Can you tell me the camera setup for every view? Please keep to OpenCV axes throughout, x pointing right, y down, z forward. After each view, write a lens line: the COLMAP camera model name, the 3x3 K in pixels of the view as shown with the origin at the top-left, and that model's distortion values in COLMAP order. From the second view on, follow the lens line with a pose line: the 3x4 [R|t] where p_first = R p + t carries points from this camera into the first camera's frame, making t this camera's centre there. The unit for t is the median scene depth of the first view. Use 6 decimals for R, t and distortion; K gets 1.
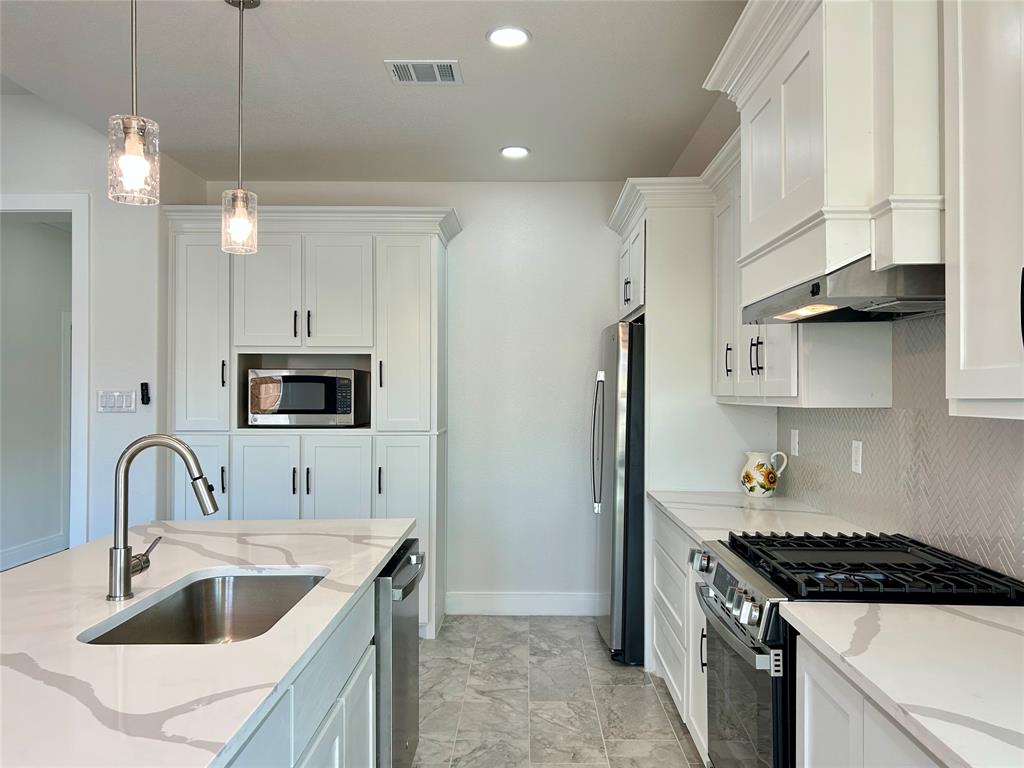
lens RADIAL K [[797.2, 0, 506.3], [0, 797.2, 387.6], [0, 0, 1]] dist [0.048127, -0.051440]
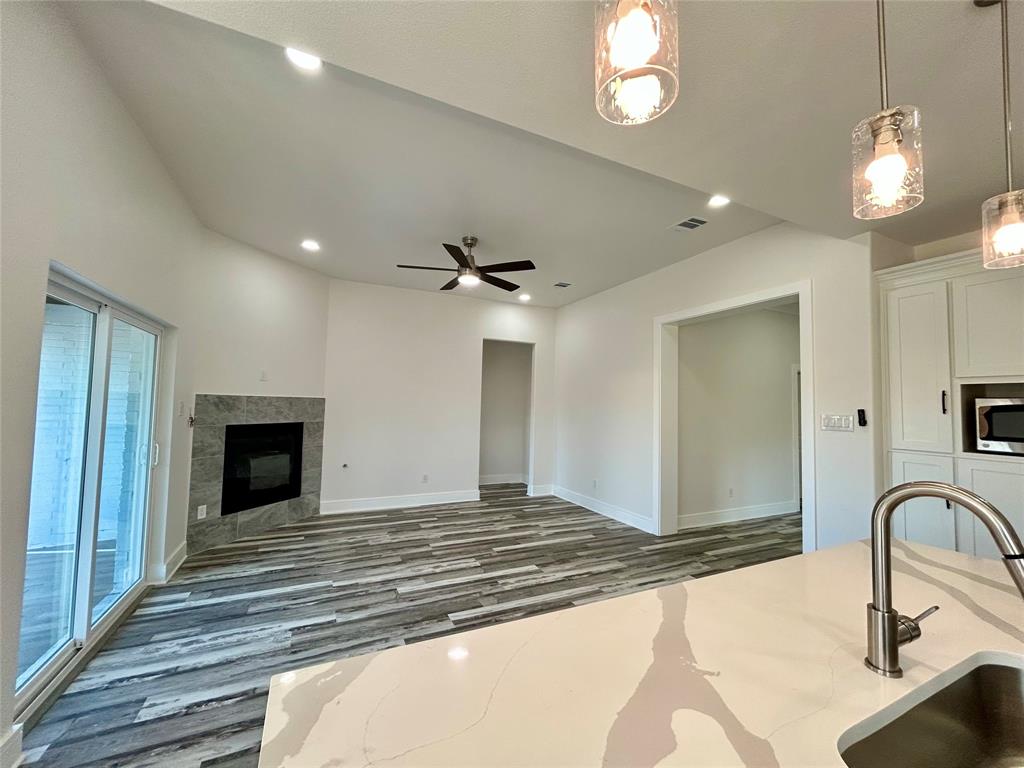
lens RADIAL K [[412.0, 0, 508.8], [0, 412.0, 384.3], [0, 0, 1]] dist [-0.004488, 0.001021]
pose [[0.449017, -0.039384, -0.892655, -0.147614], [-0.013547, 0.998613, -0.050873, -0.007071], [0.893421, 0.034936, 0.447861, 0.251576]]
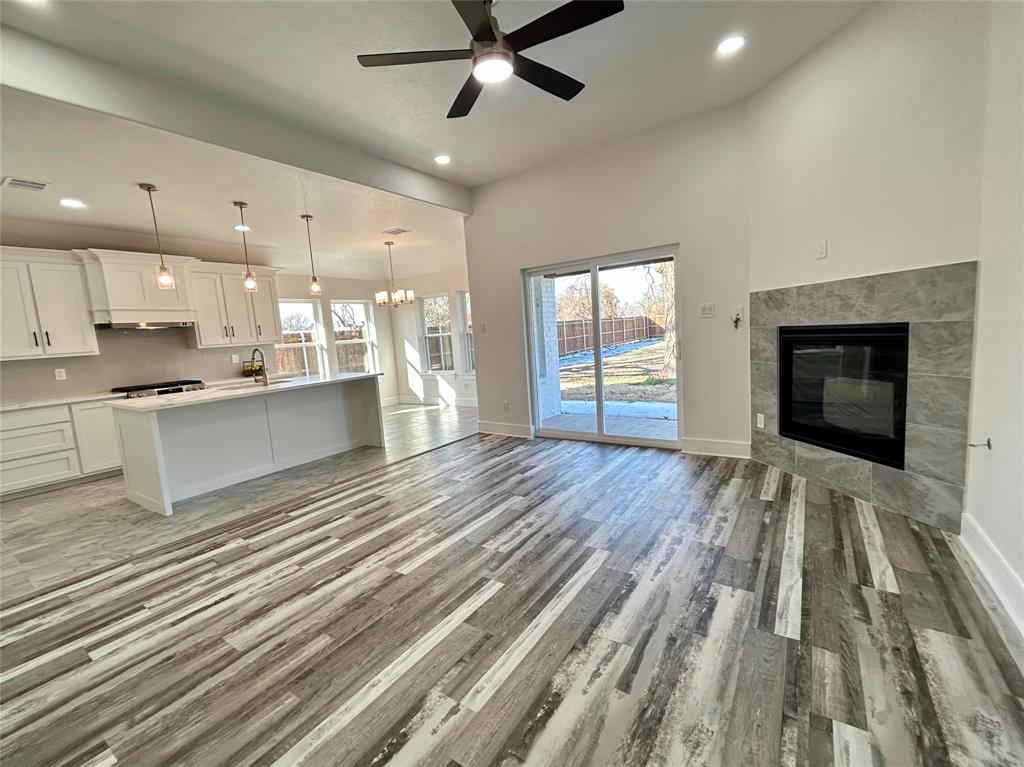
lens RADIAL K [[433.4, 0, 509.9], [0, 433.4, 381.5], [0, 0, 1]] dist [-0.001467, 0.000304]
pose [[-0.834735, -0.008059, 0.550593, -1.598177], [0.063516, 0.991810, 0.110812, 0.036512], [-0.546976, 0.127470, -0.827386, 1.240980]]
